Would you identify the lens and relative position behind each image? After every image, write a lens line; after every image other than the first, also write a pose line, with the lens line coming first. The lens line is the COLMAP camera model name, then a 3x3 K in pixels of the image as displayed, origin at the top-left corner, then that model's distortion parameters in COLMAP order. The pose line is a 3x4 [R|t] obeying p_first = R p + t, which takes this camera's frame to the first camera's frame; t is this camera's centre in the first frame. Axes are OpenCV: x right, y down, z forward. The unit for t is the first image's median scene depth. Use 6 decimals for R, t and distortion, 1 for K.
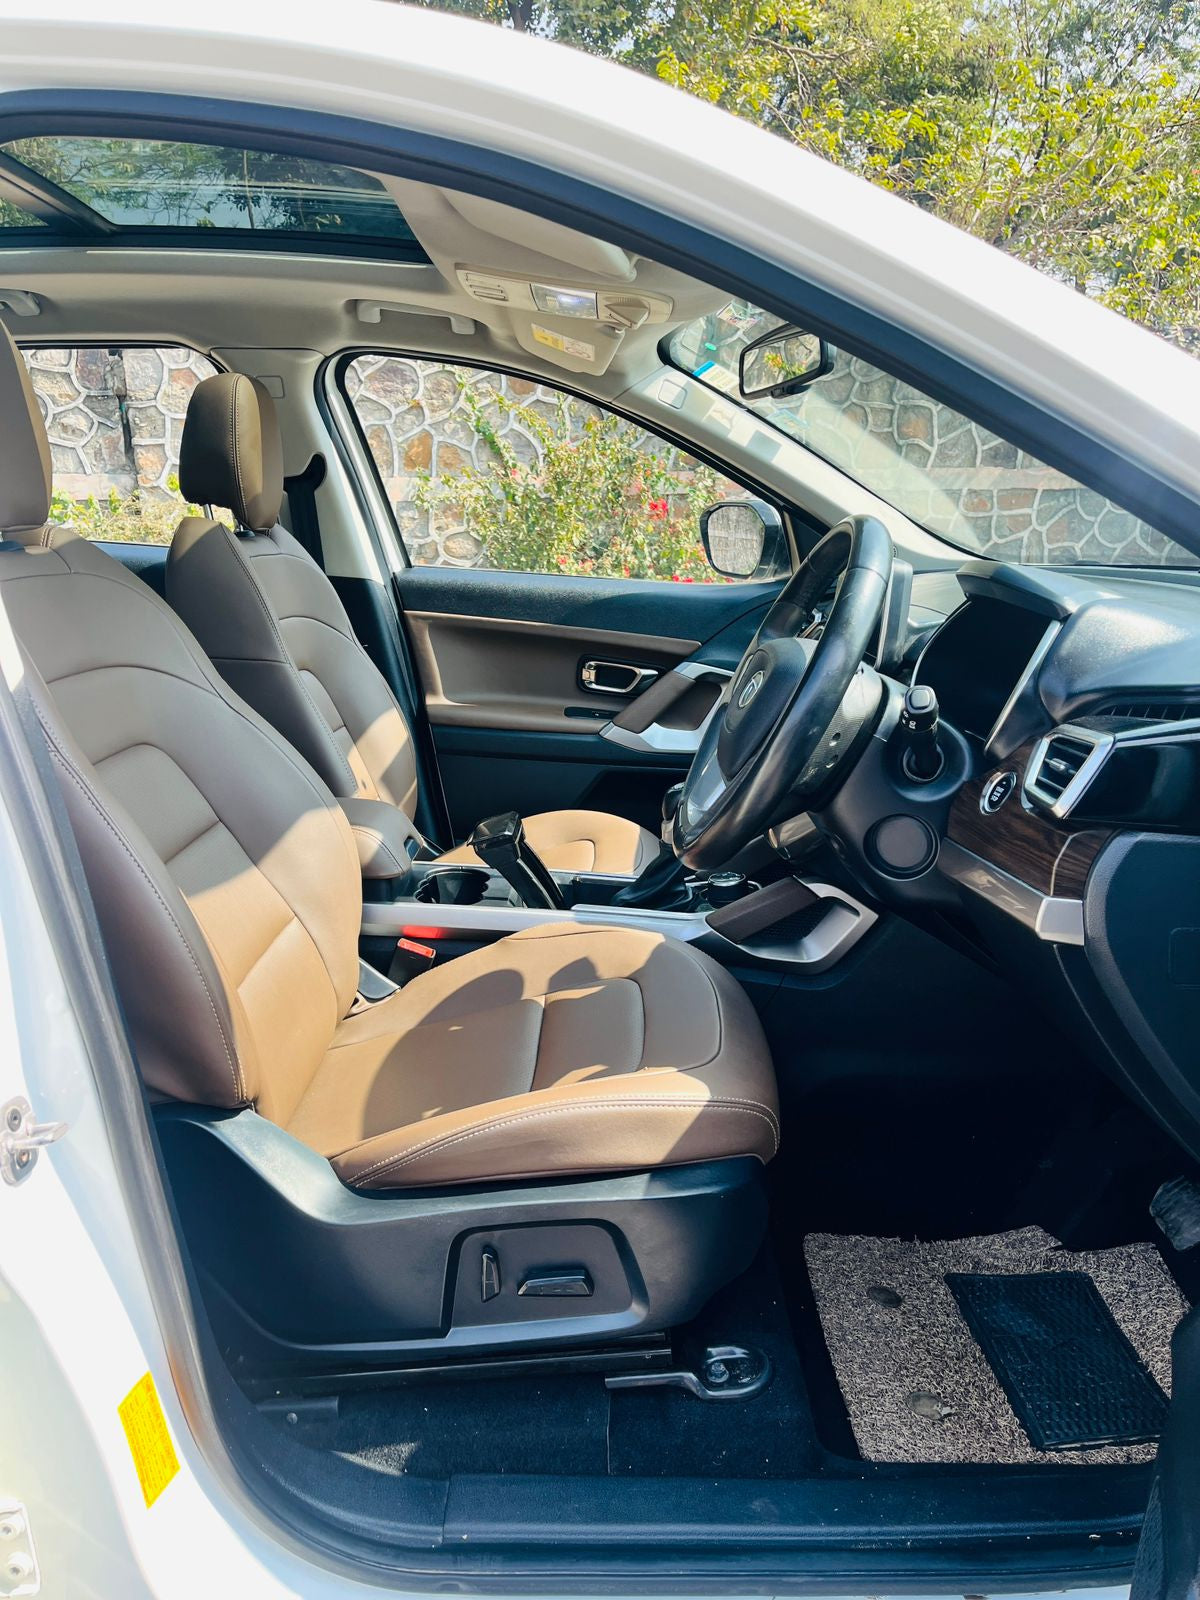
lens RADIAL K [[1239.3, 0, 609.4], [0, 1239.3, 810.4], [0, 0, 1]] dist [0.060033, -0.113905]
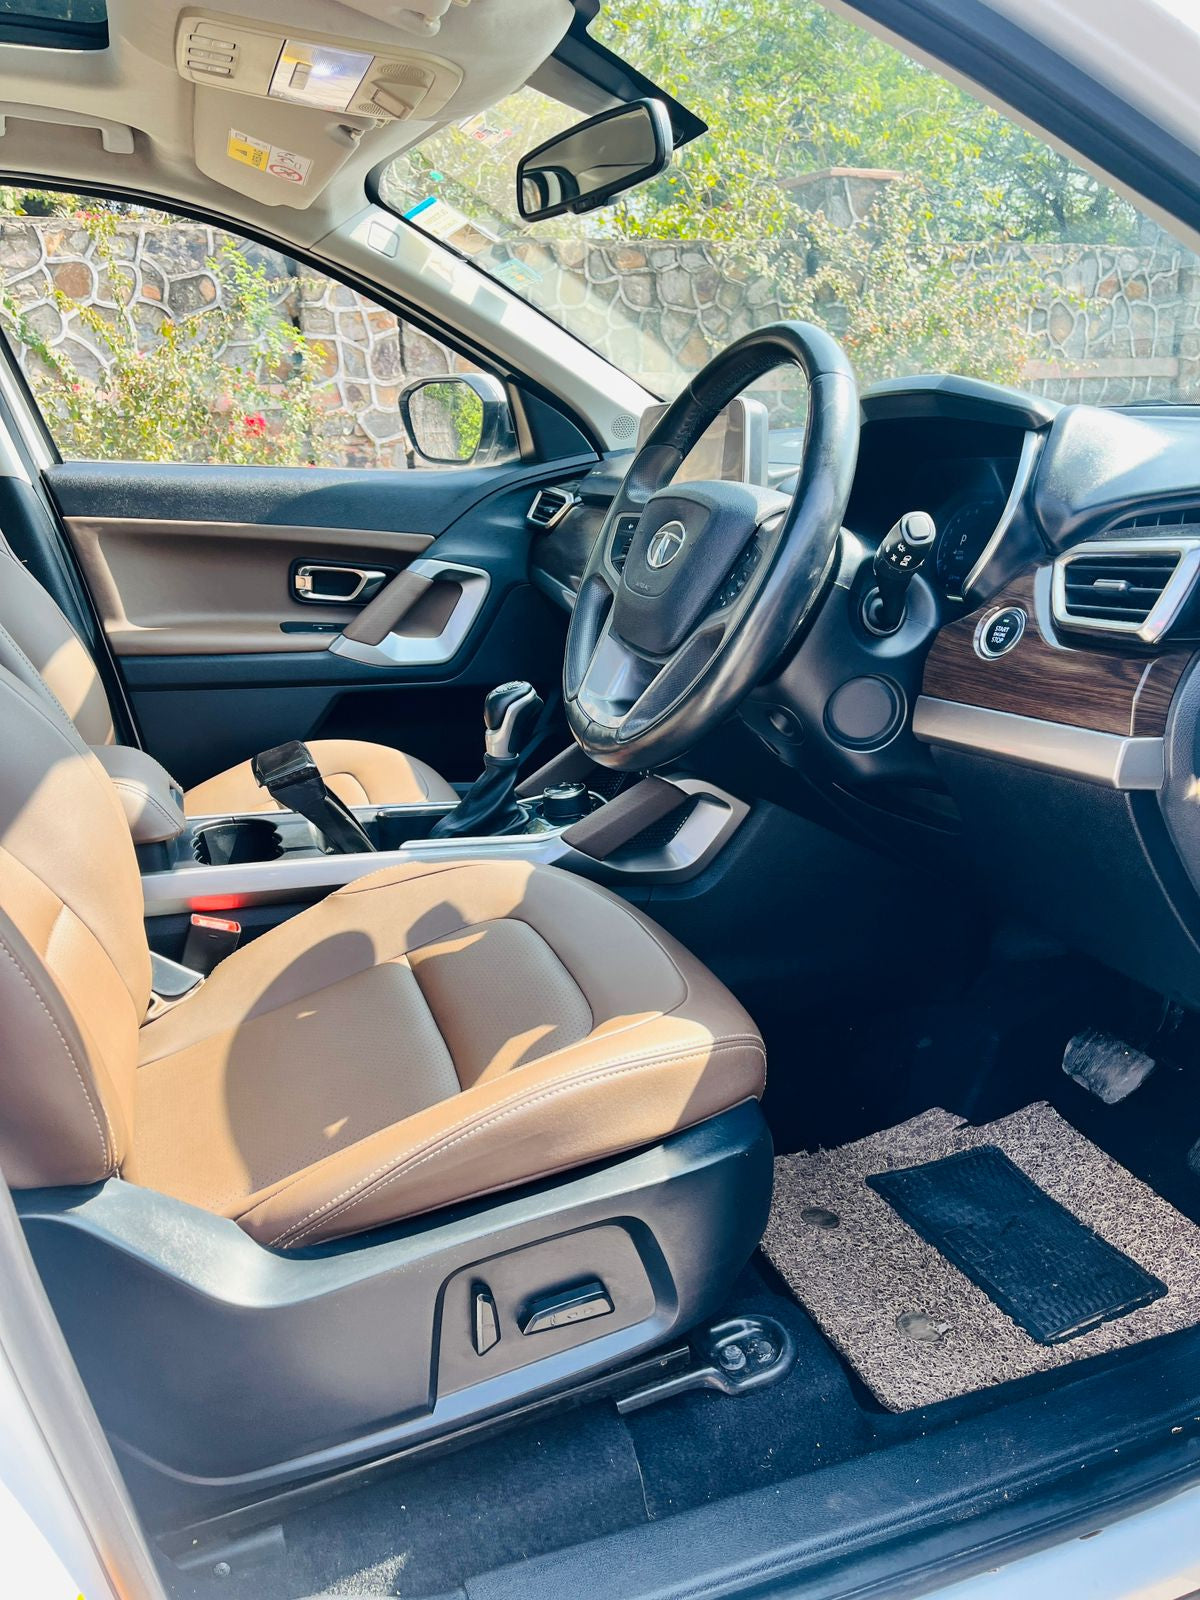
lens RADIAL K [[1227.8, 0, 600.0], [0, 1227.8, 800.0], [0, 0, 1]] dist [0.016087, 0.000454]
pose [[0.939941, -0.123805, 0.318093, -0.168220], [0.109491, 0.992017, 0.062567, 0.012219], [-0.323299, -0.023981, 0.945993, 0.196533]]
